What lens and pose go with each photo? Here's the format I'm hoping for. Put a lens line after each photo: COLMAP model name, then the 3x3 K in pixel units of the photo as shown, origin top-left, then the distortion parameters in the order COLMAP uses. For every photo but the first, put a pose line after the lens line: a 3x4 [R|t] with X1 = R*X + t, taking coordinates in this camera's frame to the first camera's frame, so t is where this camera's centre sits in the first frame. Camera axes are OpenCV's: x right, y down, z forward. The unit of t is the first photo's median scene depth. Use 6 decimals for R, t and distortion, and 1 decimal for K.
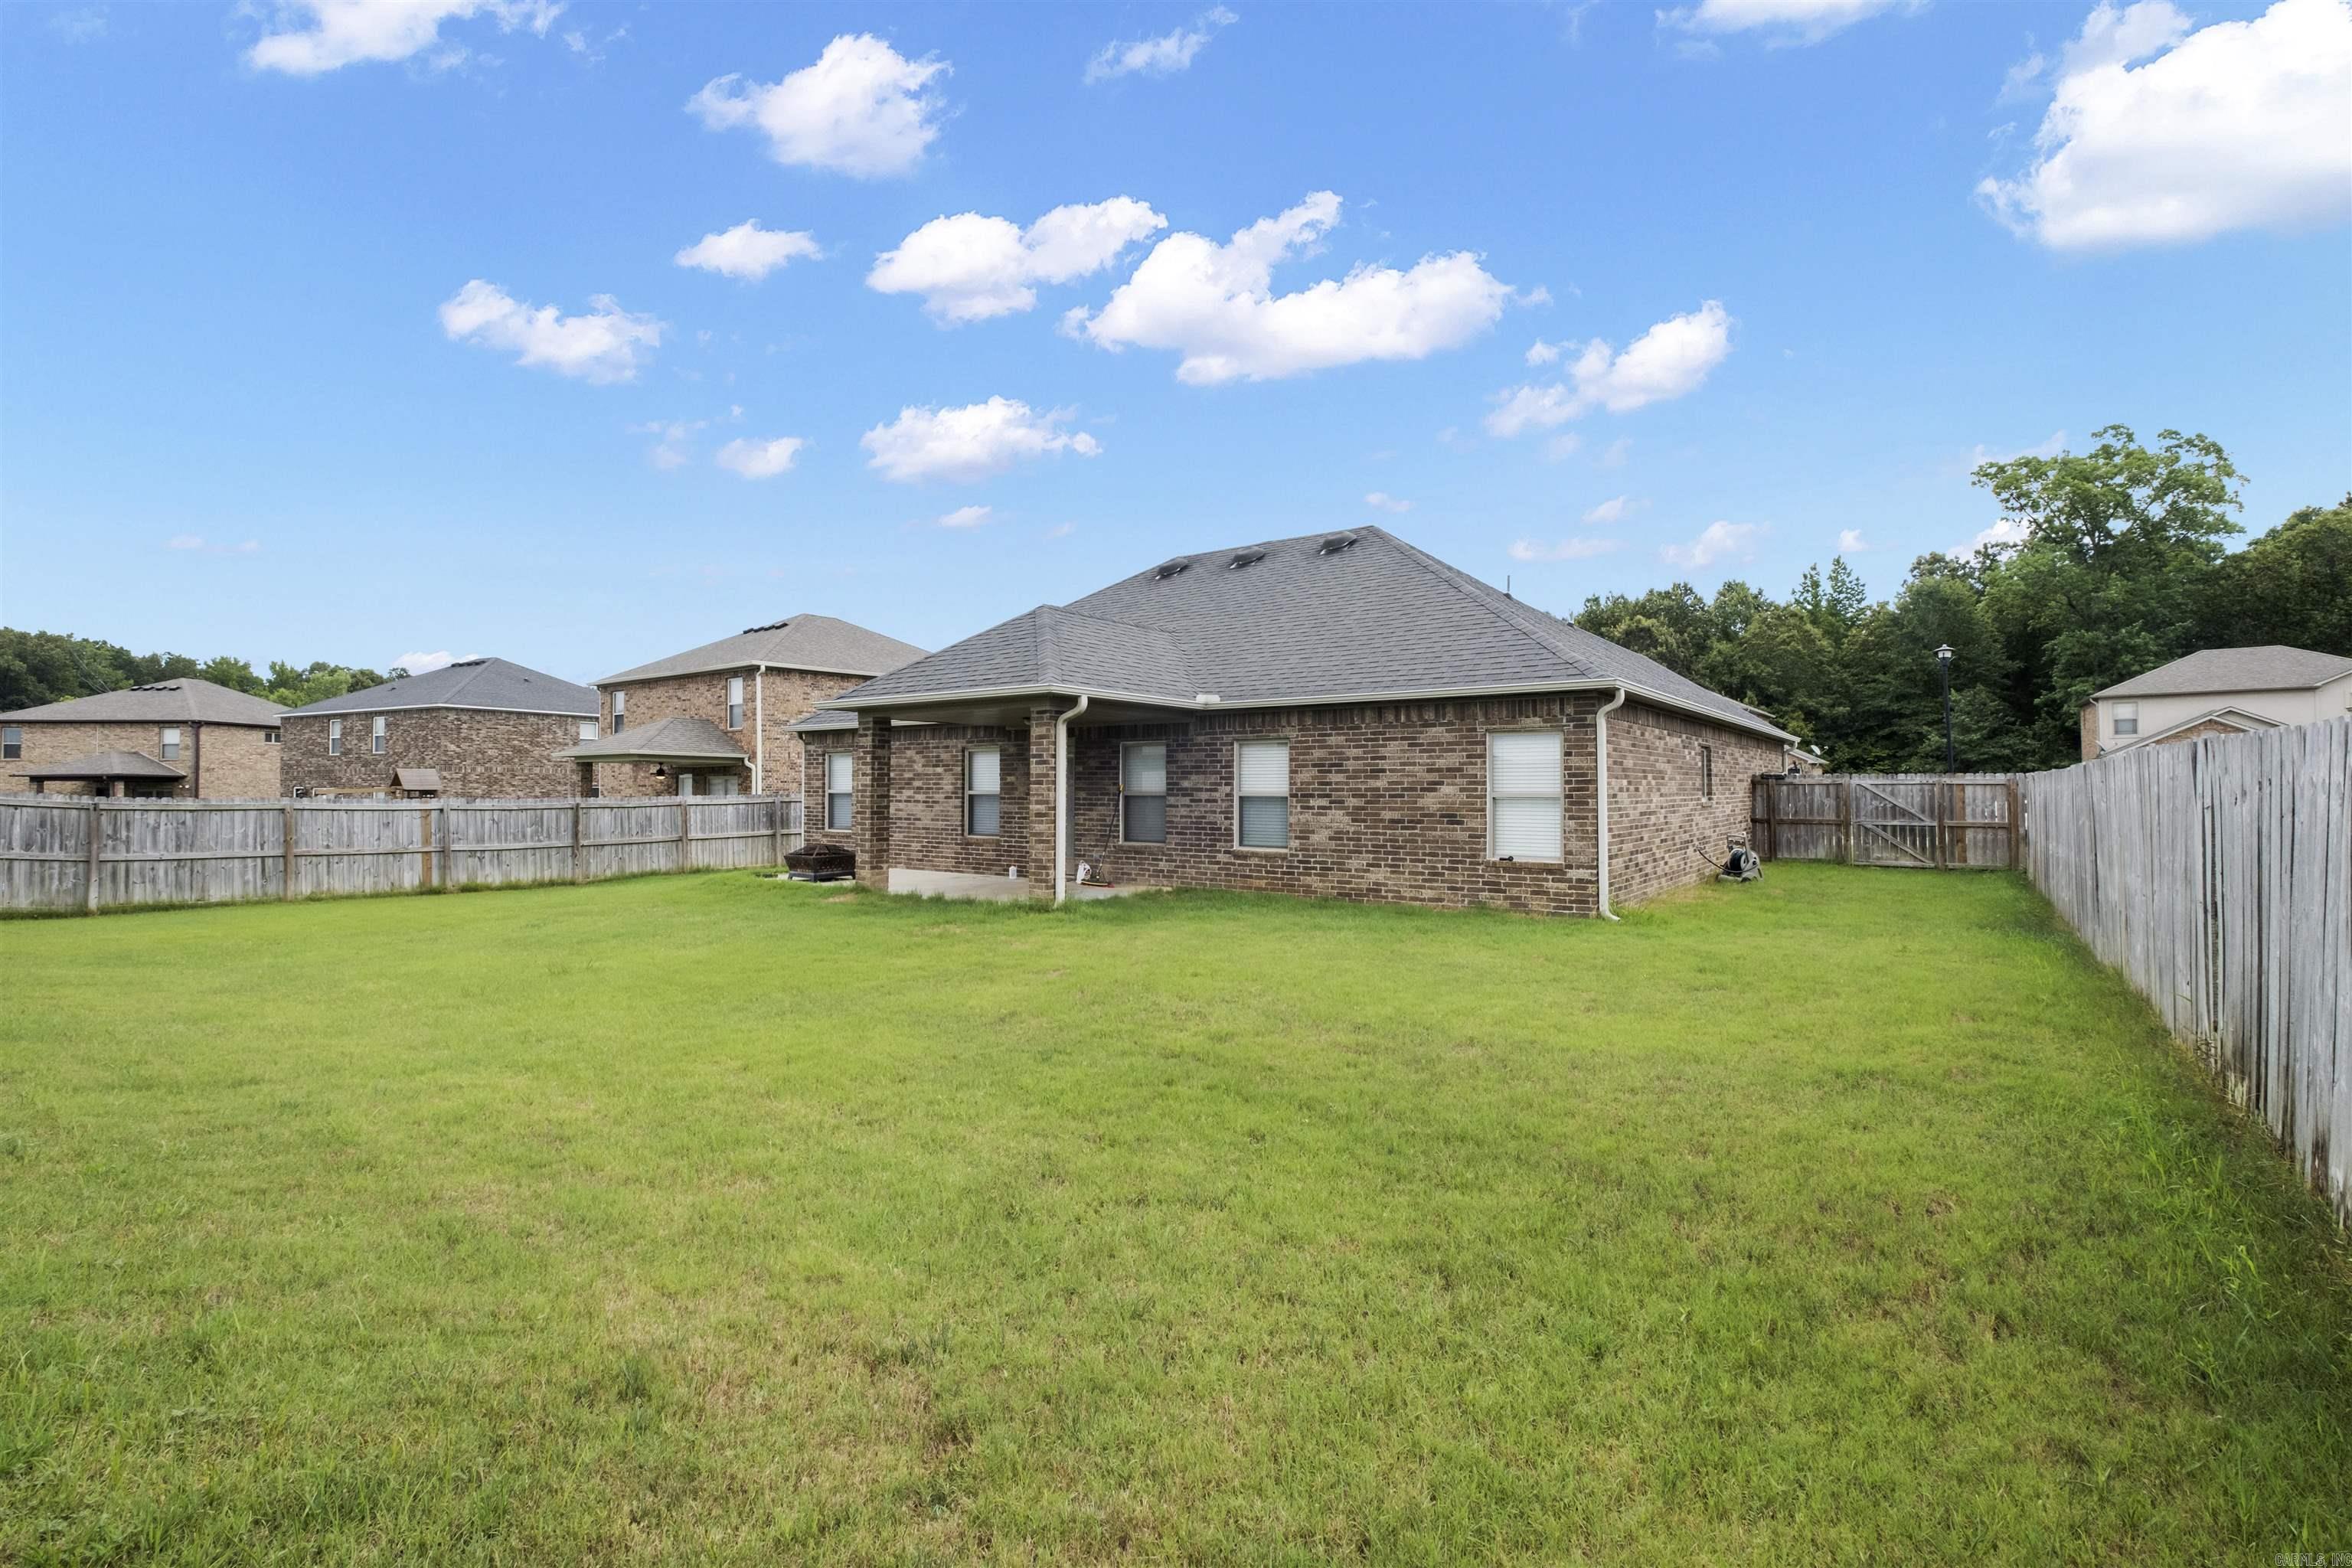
lens RADIAL K [[1035.9, 0, 1176.0], [0, 1035.9, 784.0], [0, 0, 1]] dist [0.000926, 0.000176]
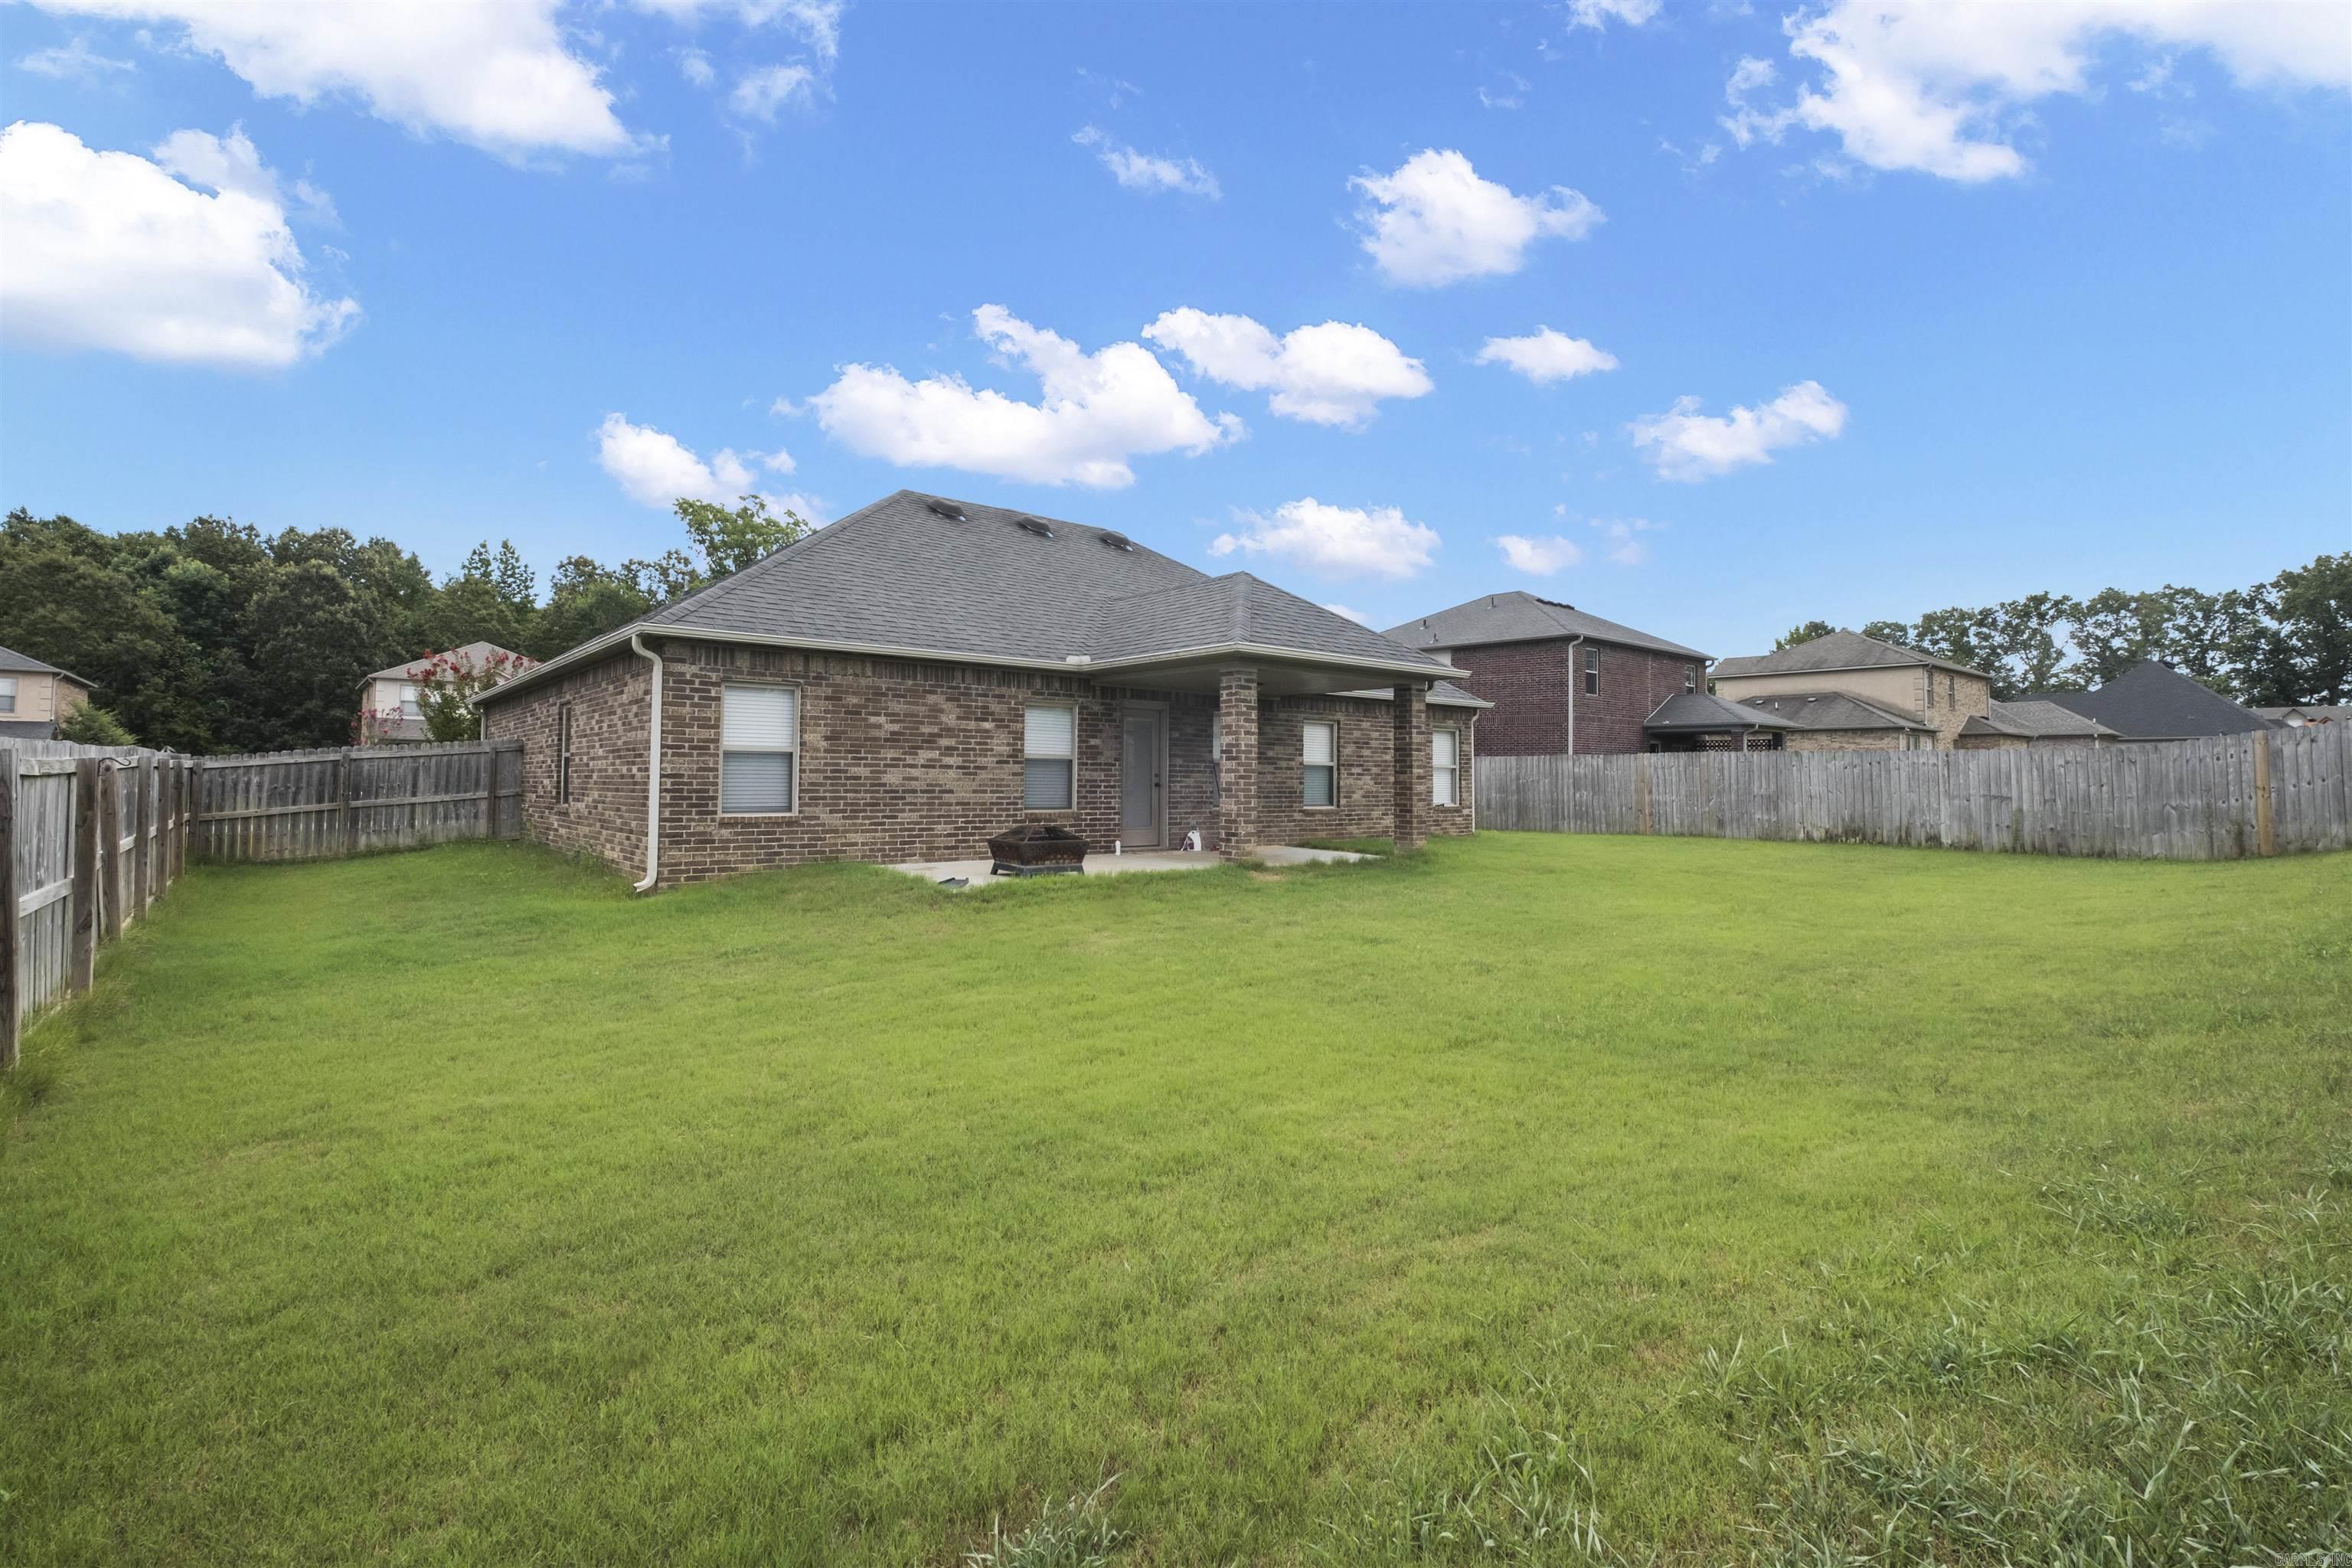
lens RADIAL K [[1035.9, 0, 1176.0], [0, 1035.9, 784.0], [0, 0, 1]] dist [0.000926, 0.000176]
pose [[0.237010, -0.001615, 0.971506, -0.985813], [-0.010929, 0.999931, 0.004328, 0.025889], [-0.971446, -0.011644, 0.236976, 0.727940]]
